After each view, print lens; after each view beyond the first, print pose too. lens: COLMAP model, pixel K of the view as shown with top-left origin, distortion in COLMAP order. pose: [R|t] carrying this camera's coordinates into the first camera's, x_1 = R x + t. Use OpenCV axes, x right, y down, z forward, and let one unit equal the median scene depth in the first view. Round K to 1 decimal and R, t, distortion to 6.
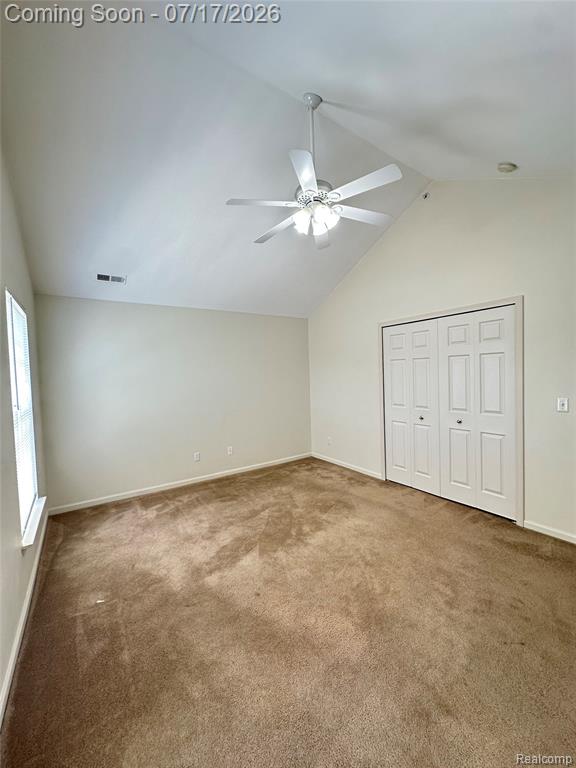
lens RADIAL K [[306.1, 0, 288.0], [0, 306.1, 384.0], [0, 0, 1]] dist [-0.002466, -0.000291]
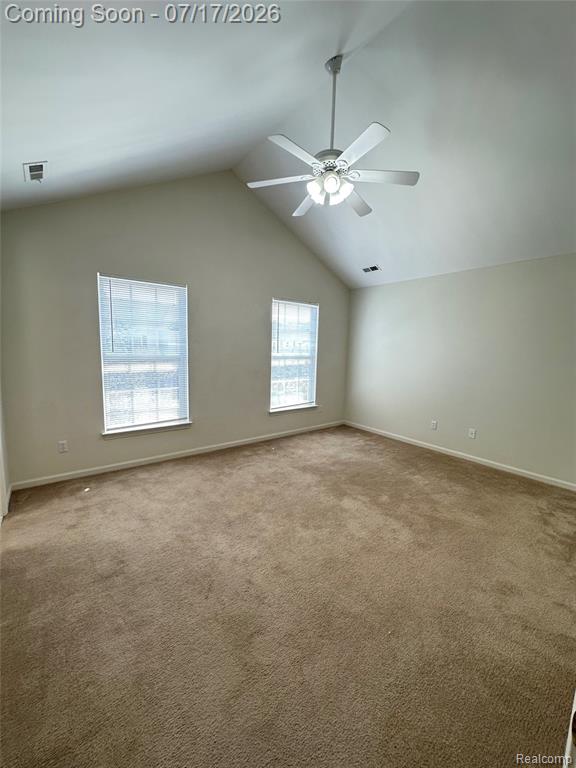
lens RADIAL K [[306.1, 0, 288.0], [0, 306.1, 384.0], [0, 0, 1]] dist [-0.002466, -0.000291]
pose [[0.095632, 0.176518, -0.979641, 0.803412], [-0.066620, 0.983080, 0.170634, -0.052372], [0.993185, 0.048945, 0.105774, 0.502844]]
